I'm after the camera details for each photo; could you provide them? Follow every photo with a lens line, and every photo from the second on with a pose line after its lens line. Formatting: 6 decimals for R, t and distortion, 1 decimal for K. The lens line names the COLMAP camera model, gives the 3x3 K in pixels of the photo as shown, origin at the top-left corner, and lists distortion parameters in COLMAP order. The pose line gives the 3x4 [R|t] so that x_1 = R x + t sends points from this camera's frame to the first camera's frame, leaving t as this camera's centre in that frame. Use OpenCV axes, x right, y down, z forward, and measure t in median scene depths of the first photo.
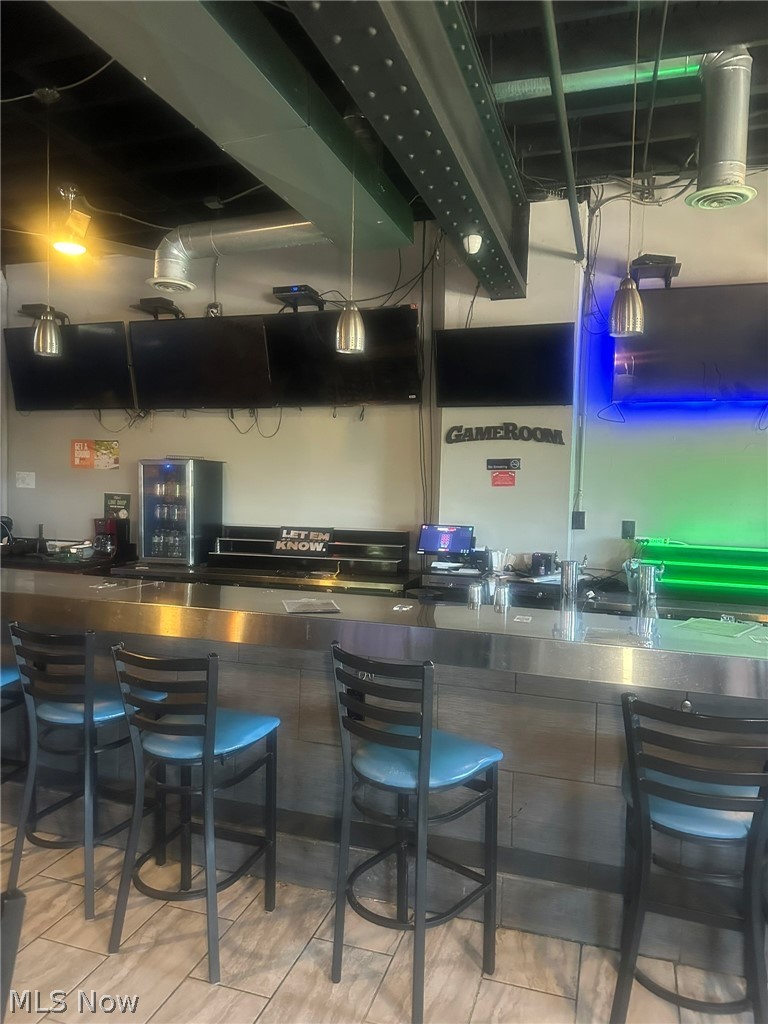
lens RADIAL K [[722.4, 0, 390.2], [0, 722.4, 514.2], [0, 0, 1]] dist [0.069117, -0.081943]
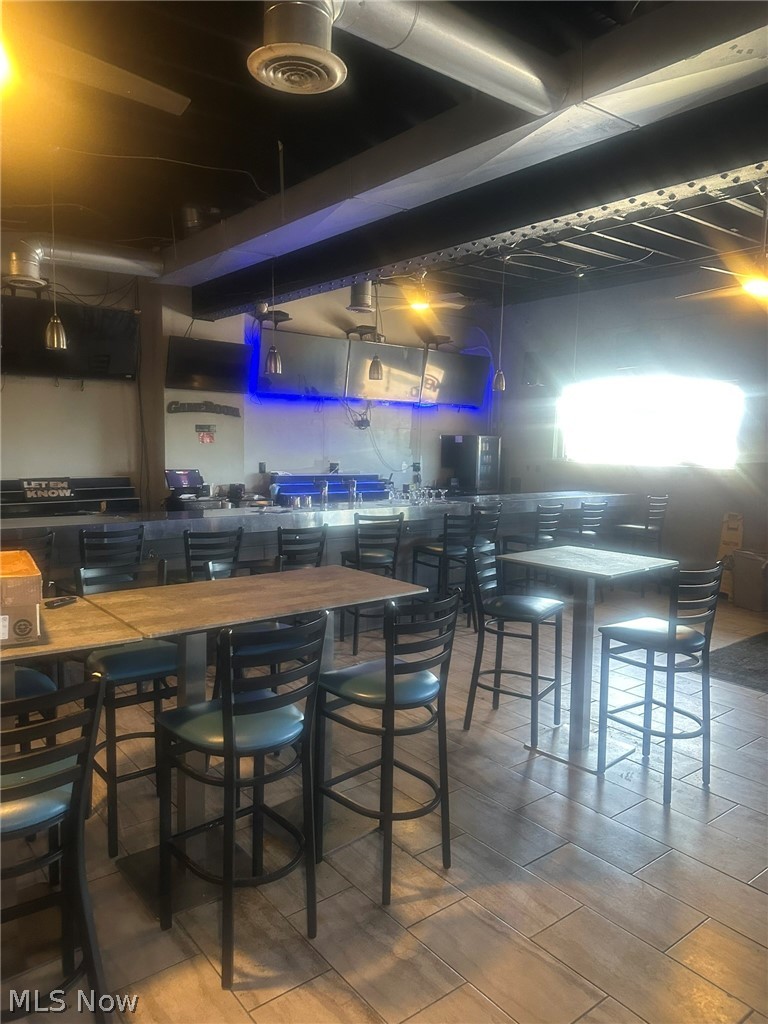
lens RADIAL K [[722.4, 0, 388.3], [0, 722.4, 507.9], [0, 0, 1]] dist [0.069117, -0.081943]
pose [[0.533888, -0.086990, 0.841068, -0.969949], [0.041343, 0.996190, 0.076790, -0.002866], [-0.844544, -0.006224, 0.535451, -0.157476]]
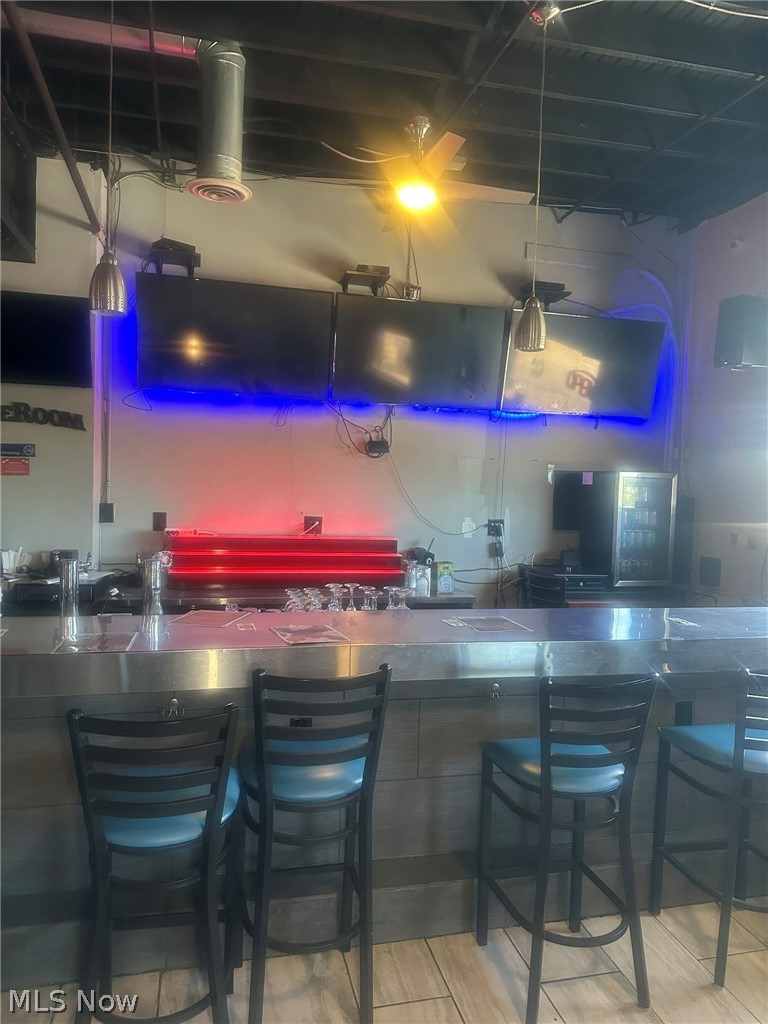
lens RADIAL K [[722.4, 0, 383.7], [0, 722.4, 515.5], [0, 0, 1]] dist [0.069117, -0.081943]
pose [[0.848379, -0.022920, 0.528893, 0.068235], [0.013797, 0.999680, 0.021191, -0.002783], [-0.529209, -0.010681, 0.848424, 0.014900]]
